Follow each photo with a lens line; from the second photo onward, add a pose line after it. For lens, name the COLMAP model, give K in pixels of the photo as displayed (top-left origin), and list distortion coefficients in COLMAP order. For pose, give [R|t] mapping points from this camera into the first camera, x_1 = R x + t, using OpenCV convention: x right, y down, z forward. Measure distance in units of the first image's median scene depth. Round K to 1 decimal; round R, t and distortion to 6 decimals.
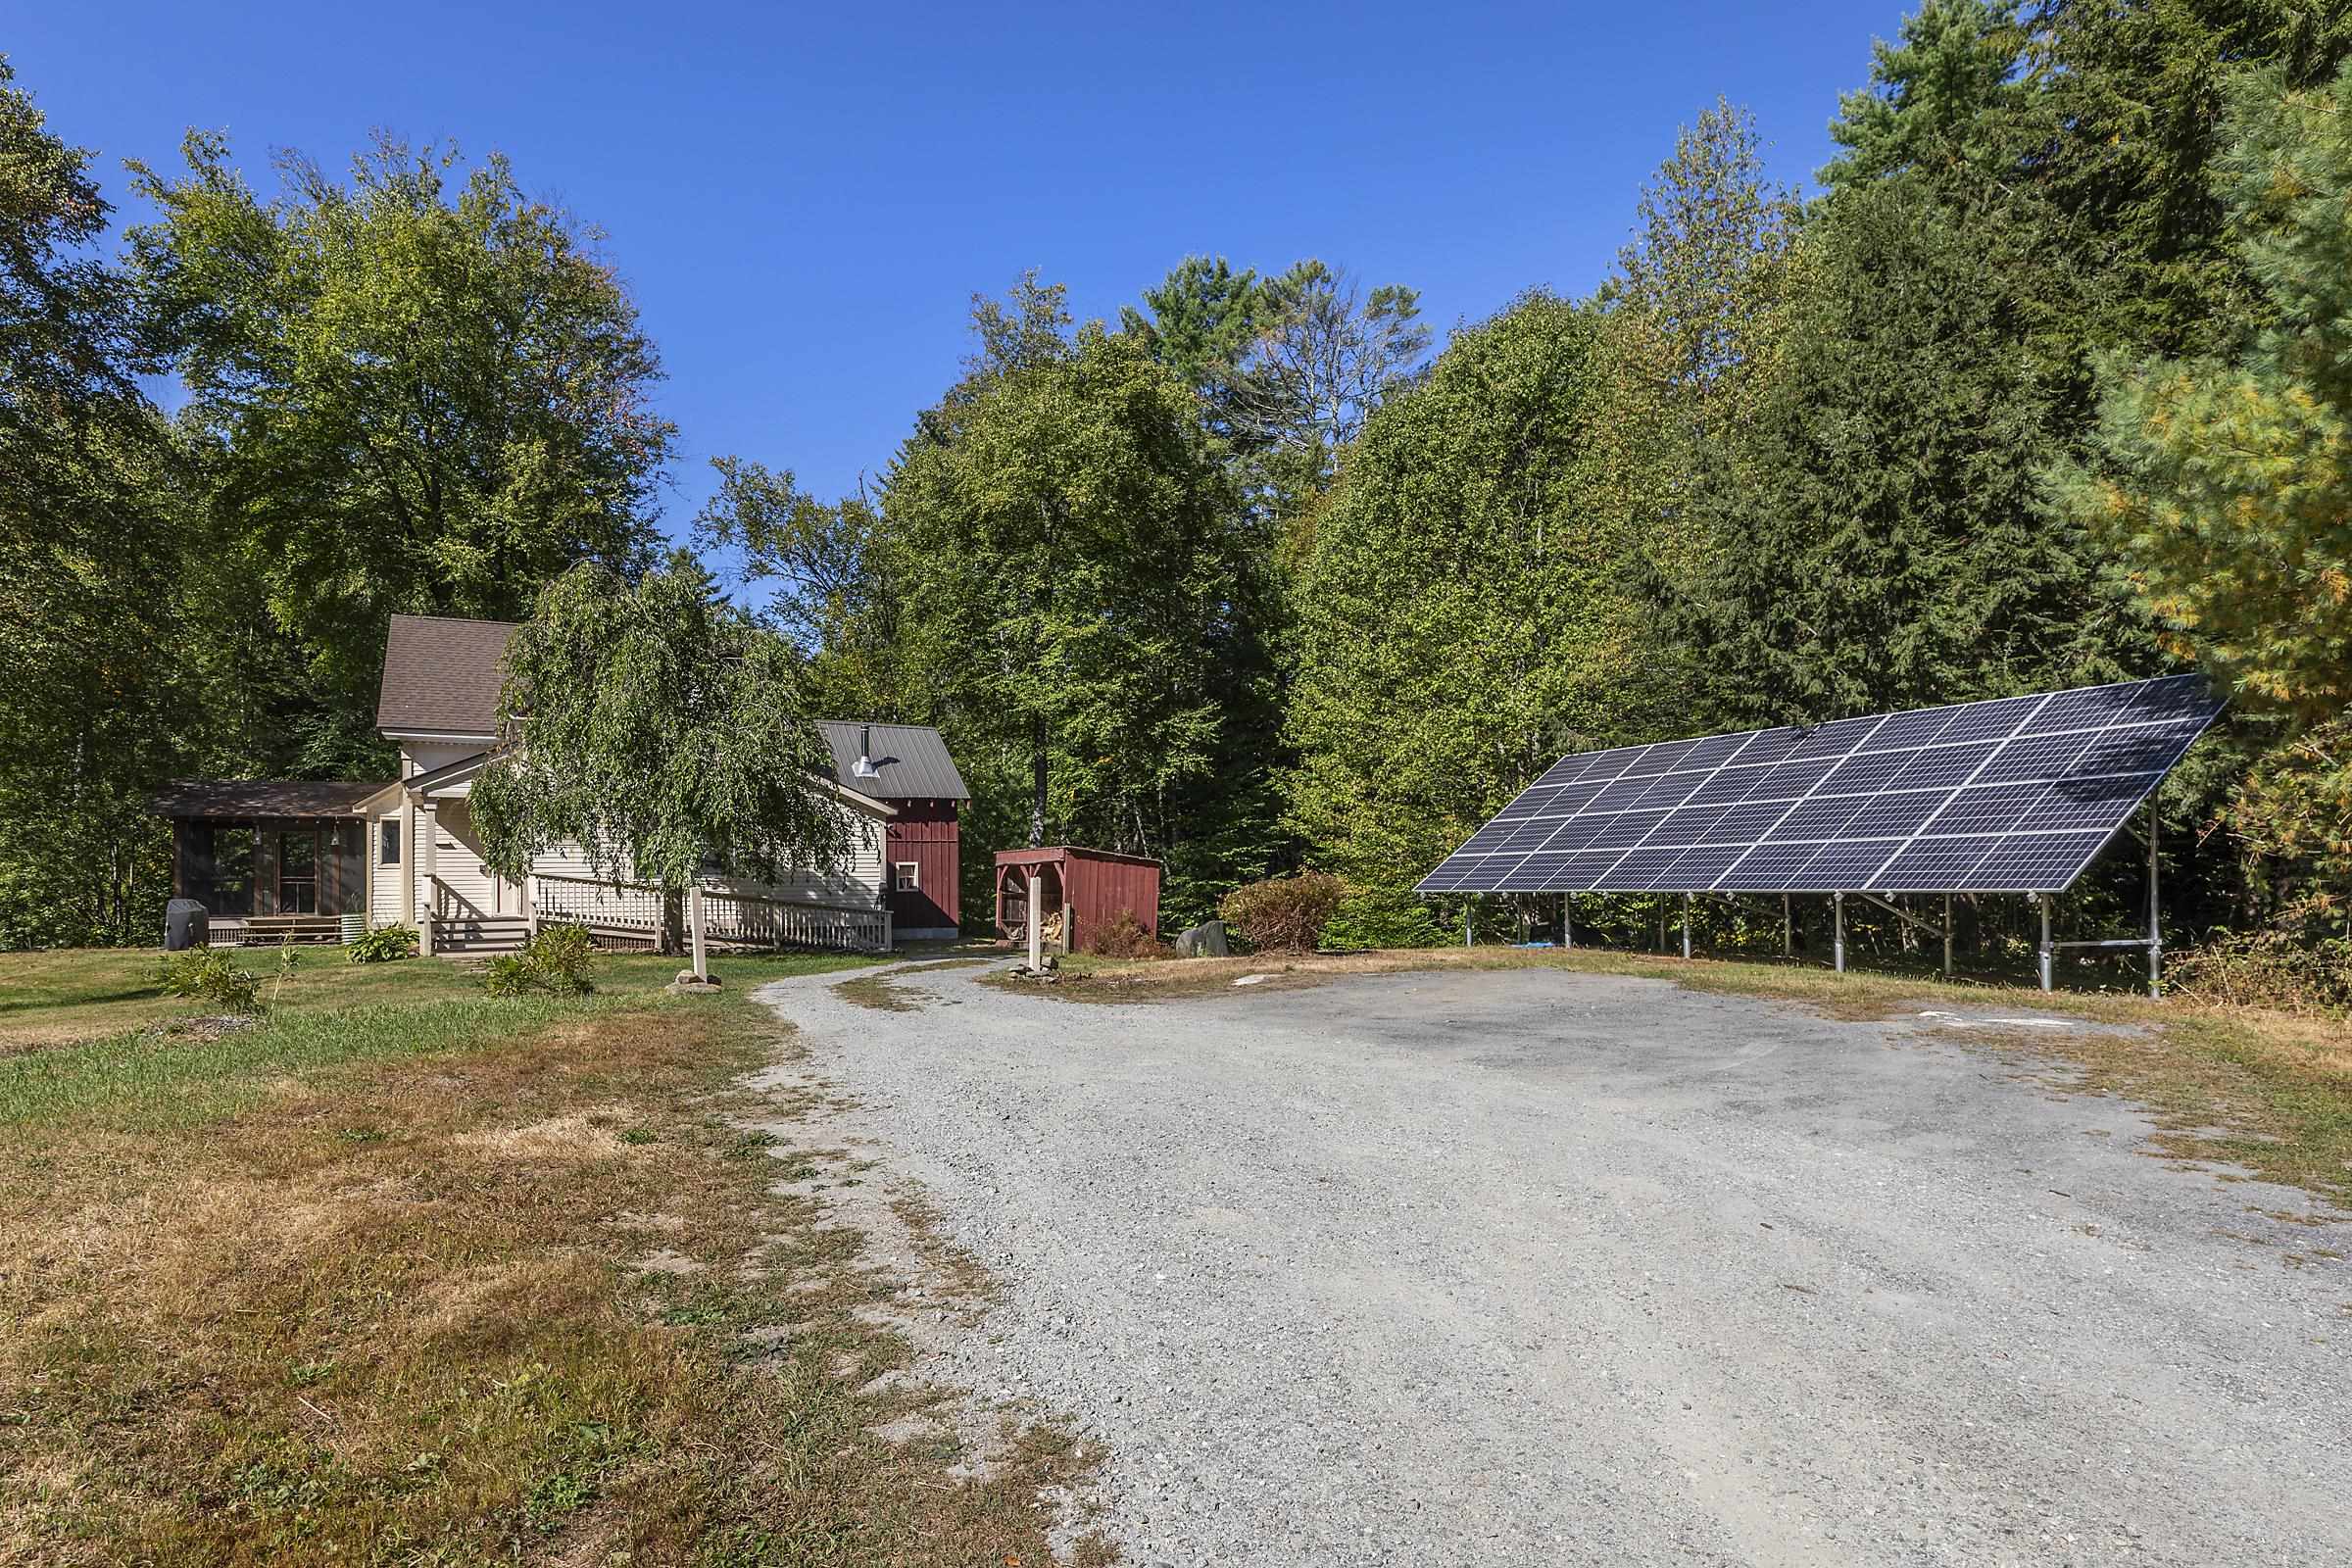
lens RADIAL K [[1176.6, 0, 1202.0], [0, 1176.6, 868.6], [0, 0, 1]] dist [-0.003491, -0.000490]
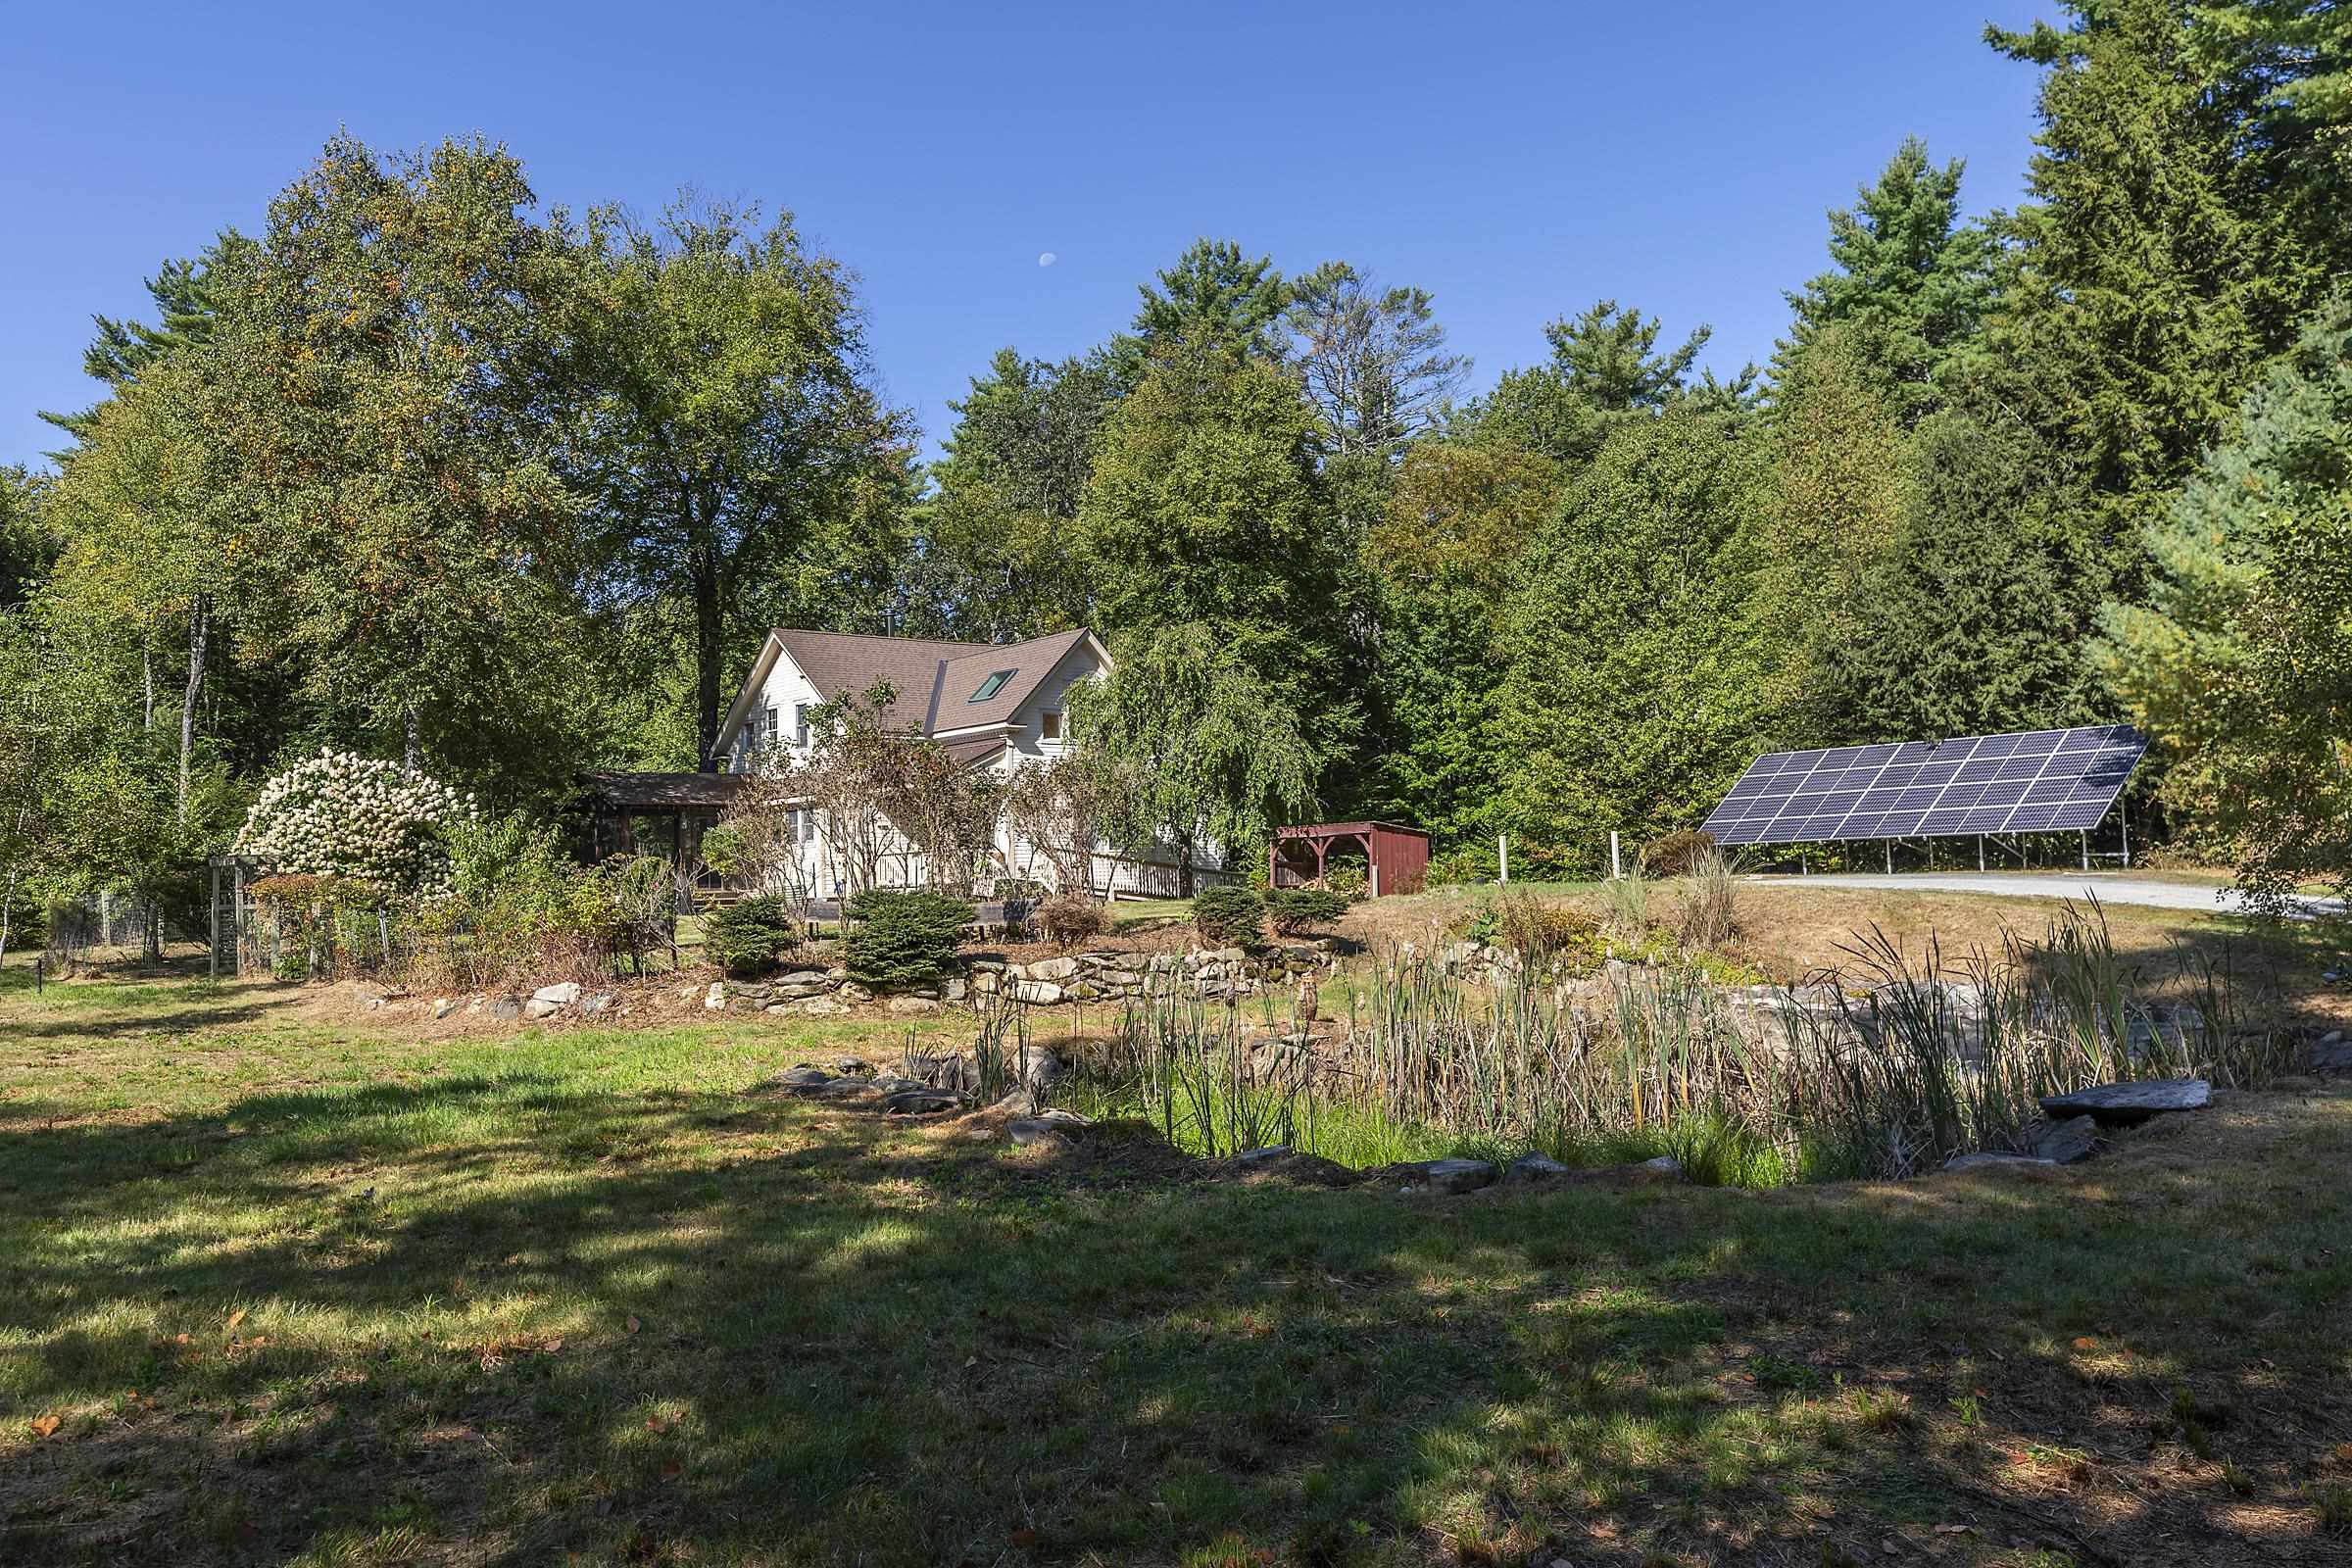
lens RADIAL K [[1742.4, 0, 1173.5], [0, 1742.4, 782.0], [0, 0, 1]] dist [0.011186, 0.010168]
pose [[0.970591, -0.007244, 0.240627, -1.179687], [0.019980, 0.998523, -0.050532, 0.043478], [-0.239905, 0.053853, 0.969301, -1.205600]]
